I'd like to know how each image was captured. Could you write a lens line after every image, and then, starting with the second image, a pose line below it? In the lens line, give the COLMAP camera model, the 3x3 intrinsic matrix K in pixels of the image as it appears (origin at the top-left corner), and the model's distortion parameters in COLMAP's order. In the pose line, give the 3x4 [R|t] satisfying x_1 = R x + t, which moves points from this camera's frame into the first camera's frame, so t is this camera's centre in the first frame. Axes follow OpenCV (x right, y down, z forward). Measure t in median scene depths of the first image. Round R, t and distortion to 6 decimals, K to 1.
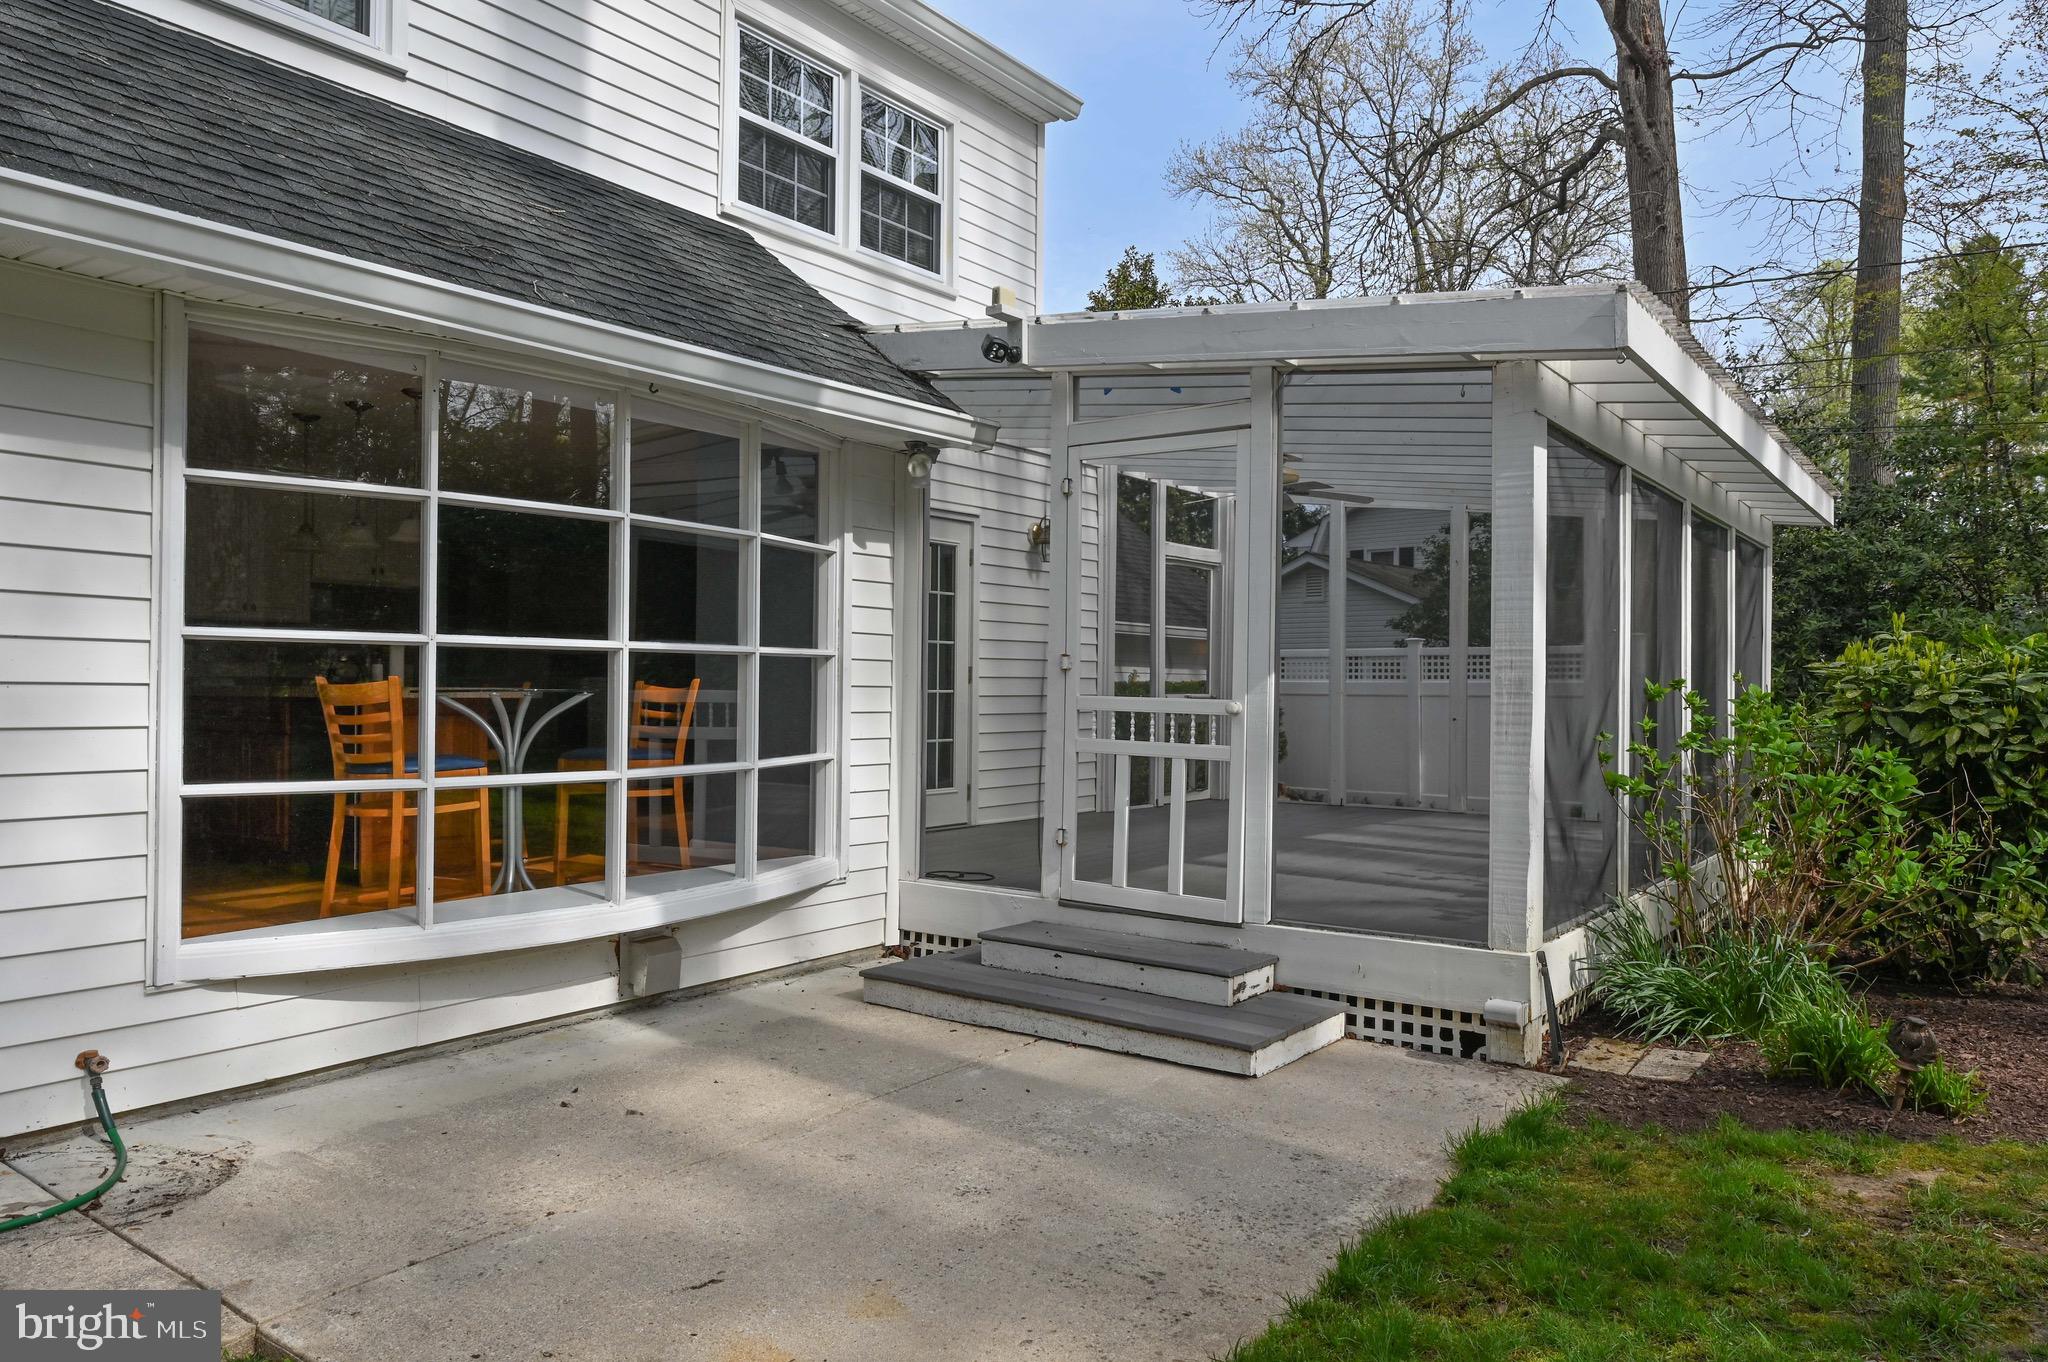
lens RADIAL K [[1356.1, 0, 1032.8], [0, 1356.1, 683.2], [0, 0, 1]] dist [0.048757, 0.000928]
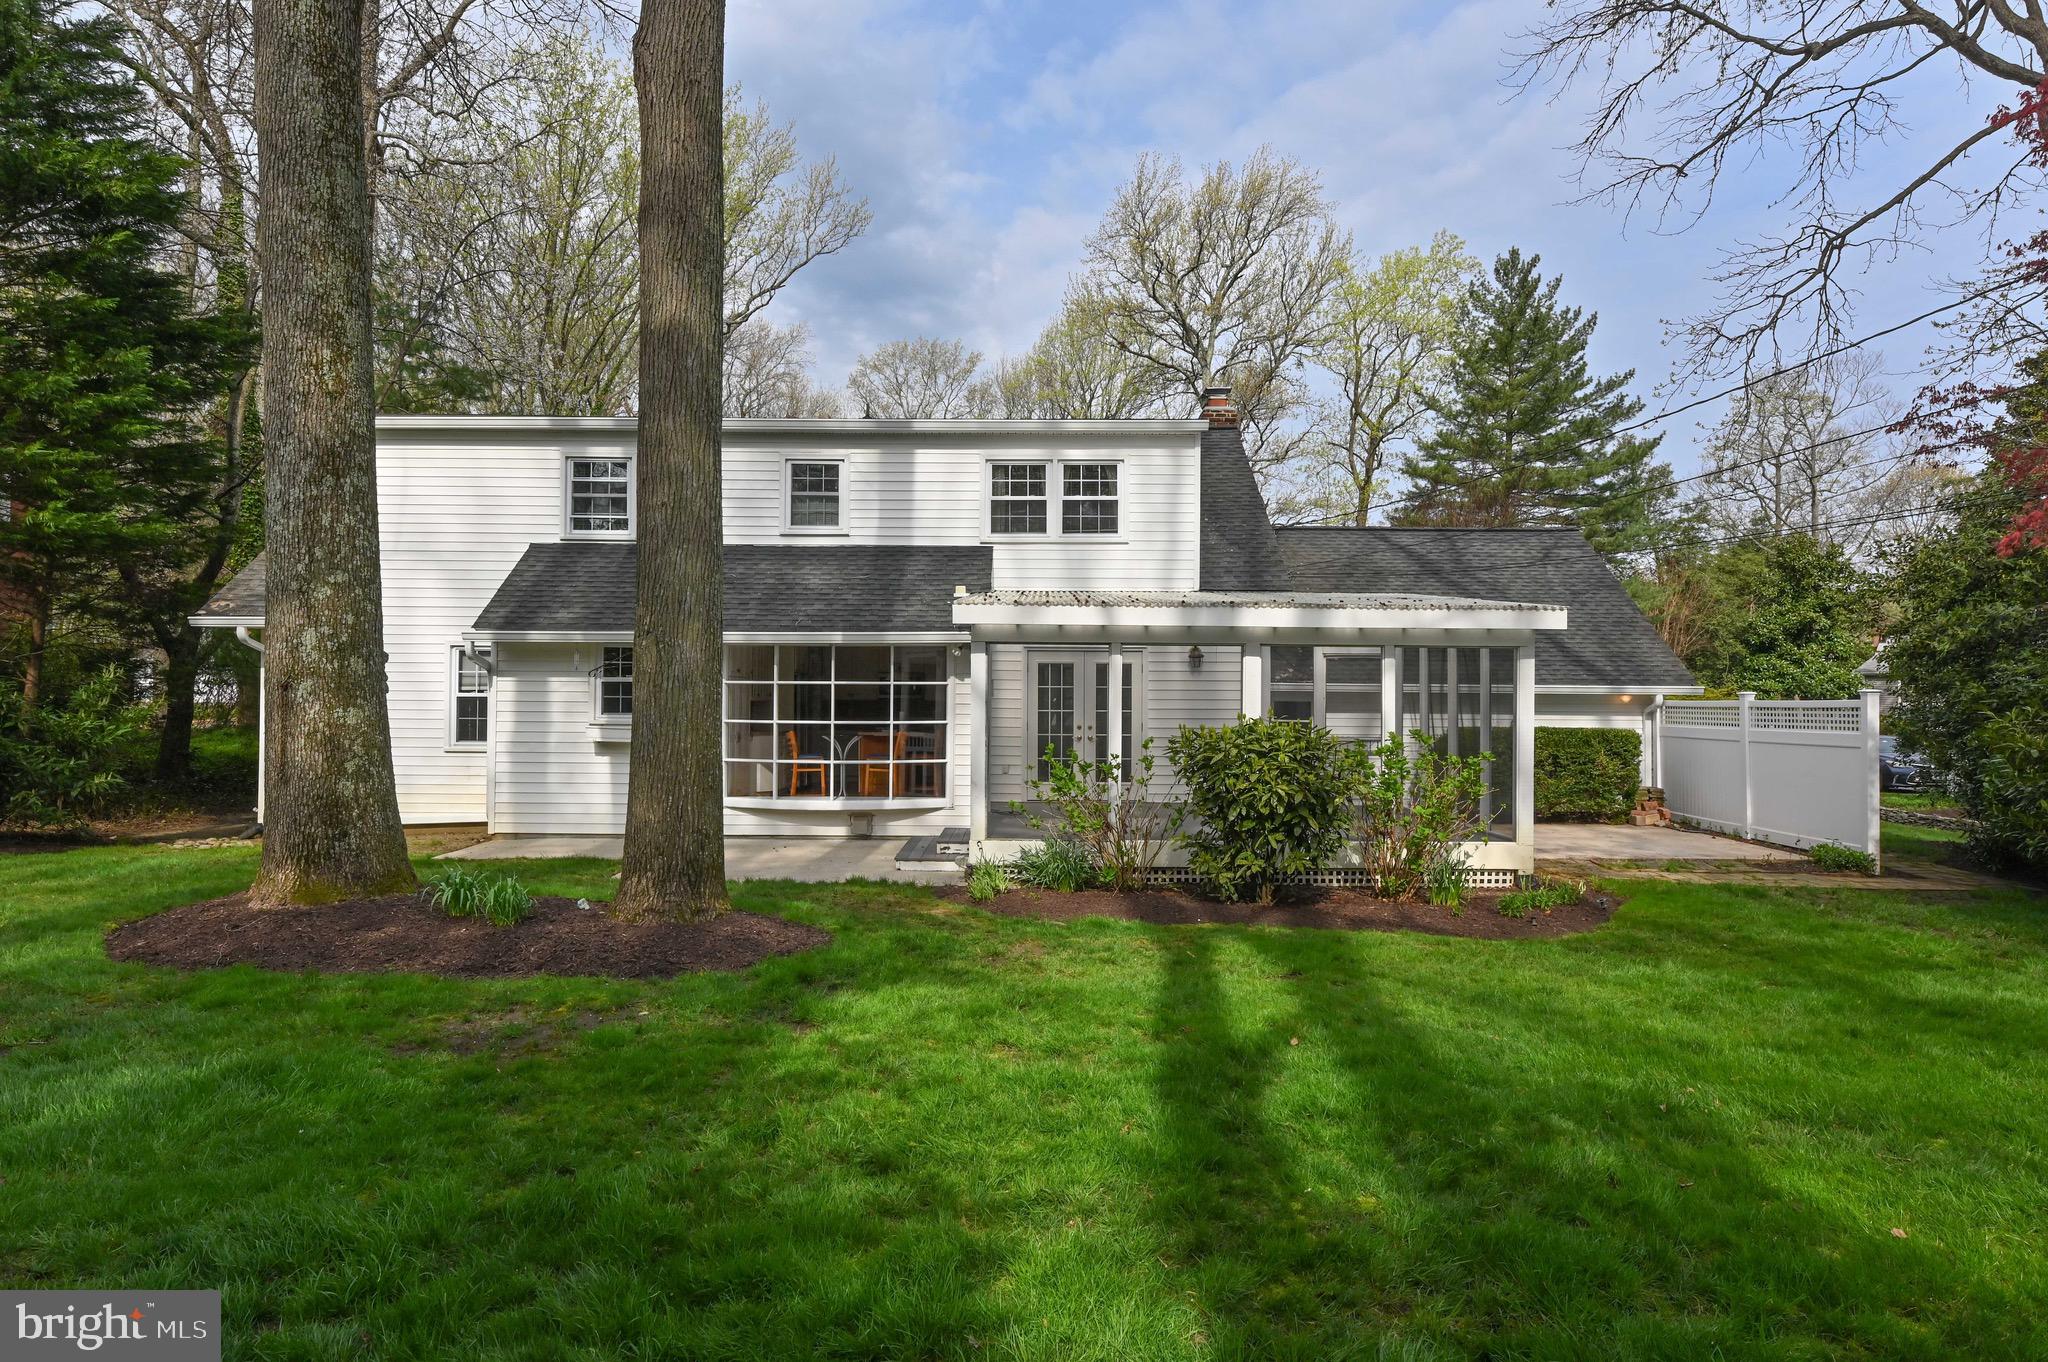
lens RADIAL K [[1164.4, 0, 1022.7], [0, 1164.4, 677.9], [0, 0, 1]] dist [0.000748, 0.000216]
pose [[0.606436, -0.011648, -0.795047, 1.982610], [-0.001394, 0.999876, -0.015713, -0.082217], [0.795131, 0.010637, 0.606344, -0.296730]]
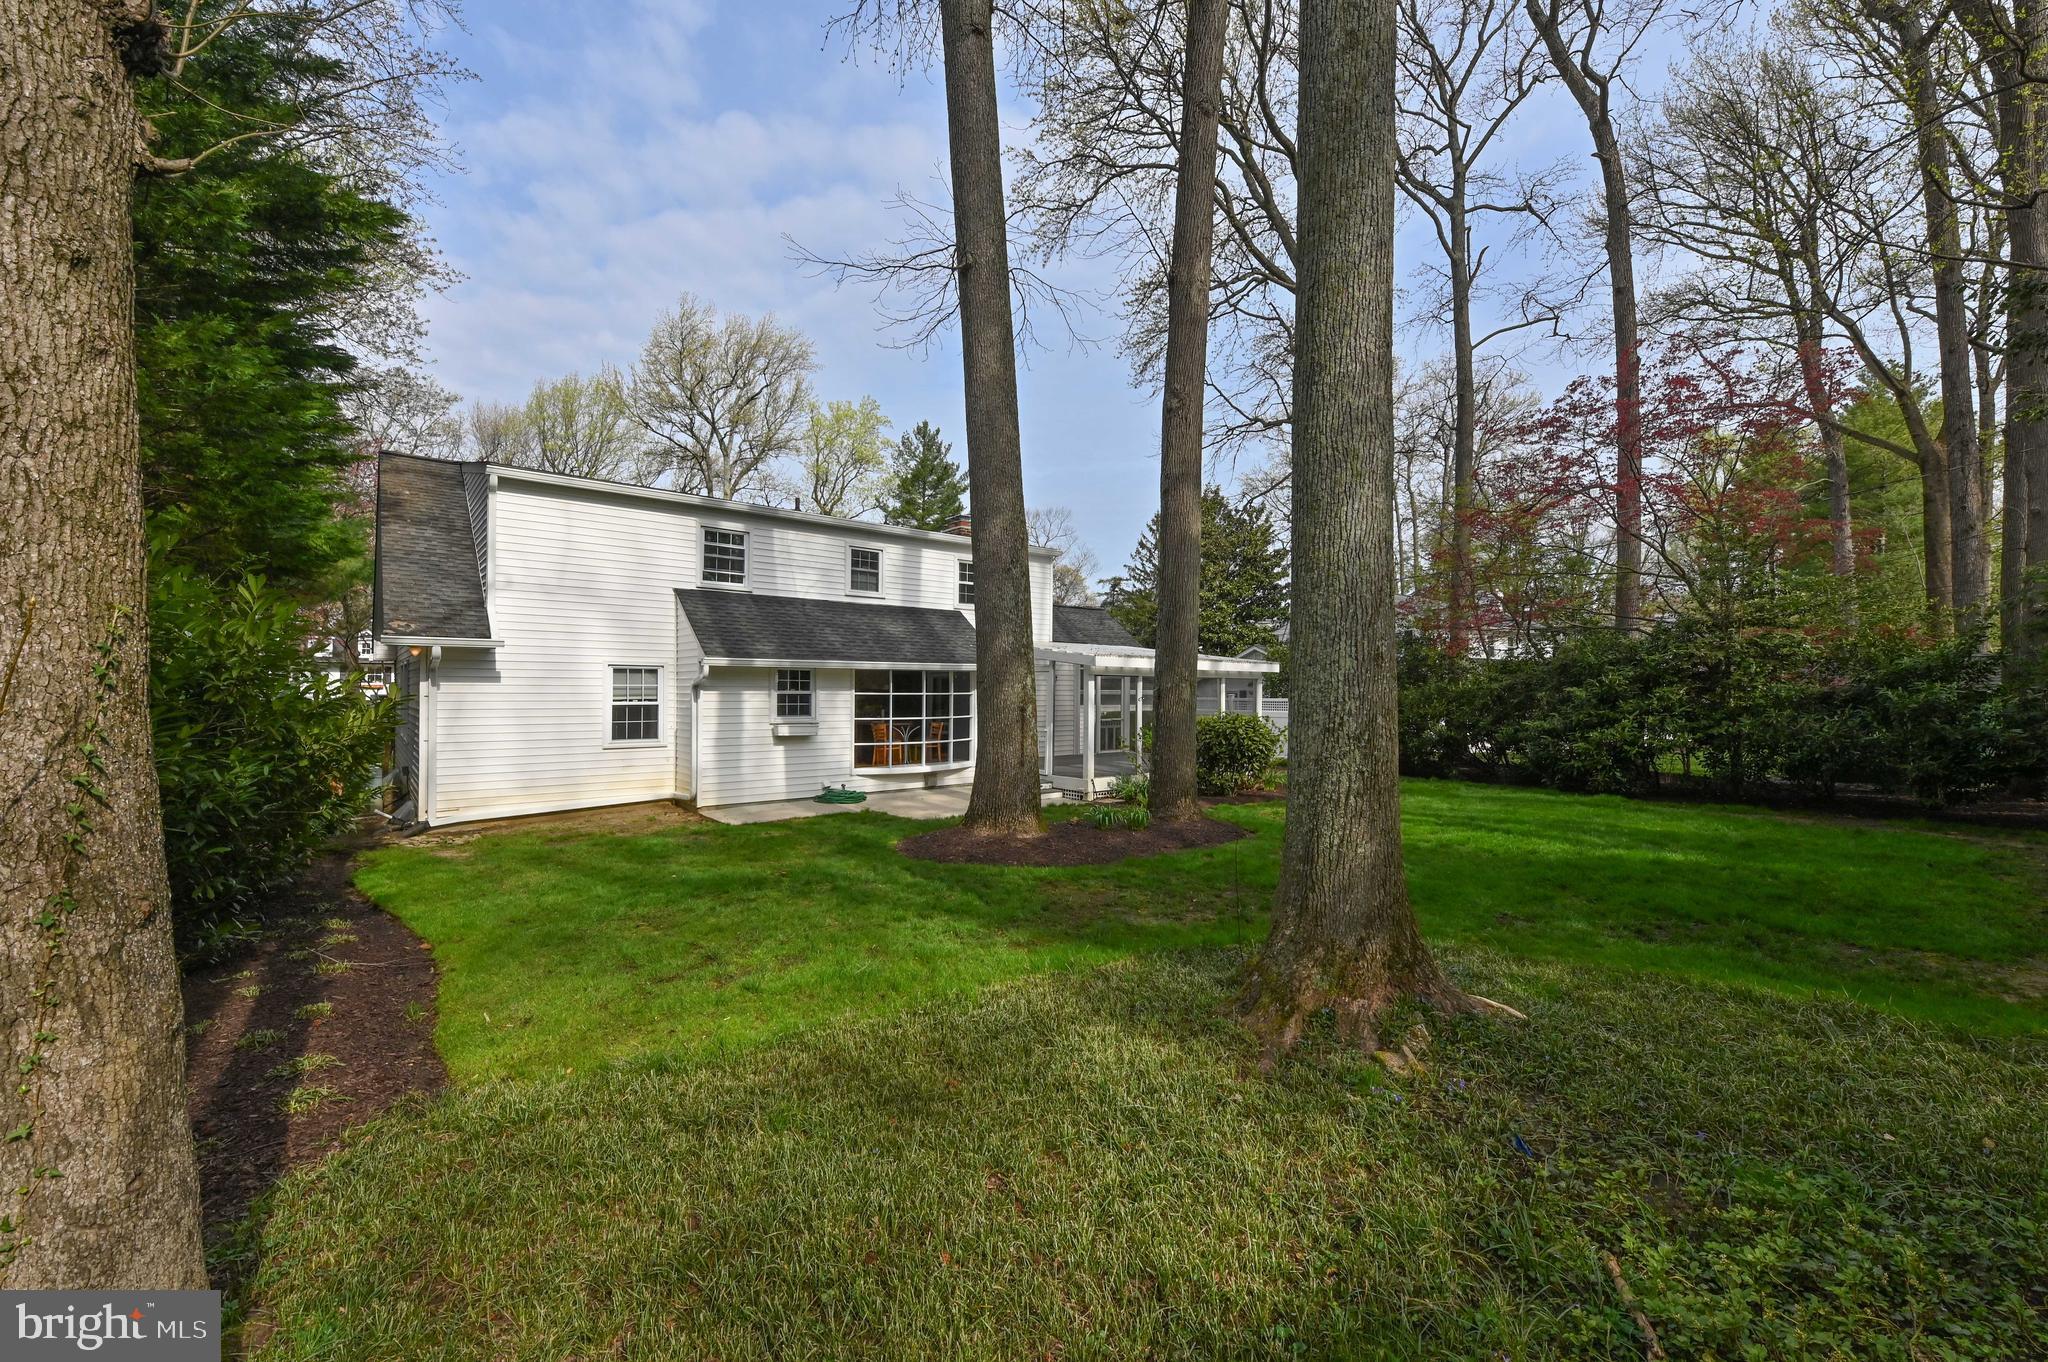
lens RADIAL K [[804.9, 0, 1023.5], [0, 804.9, 686.8], [0, 0, 1]] dist [-0.012238, -0.000115]
pose [[0.974471, 0.003806, -0.224480, 0.703781], [-0.003239, 0.999991, 0.002895, -0.145811], [0.224489, -0.002094, 0.974474, -1.779761]]
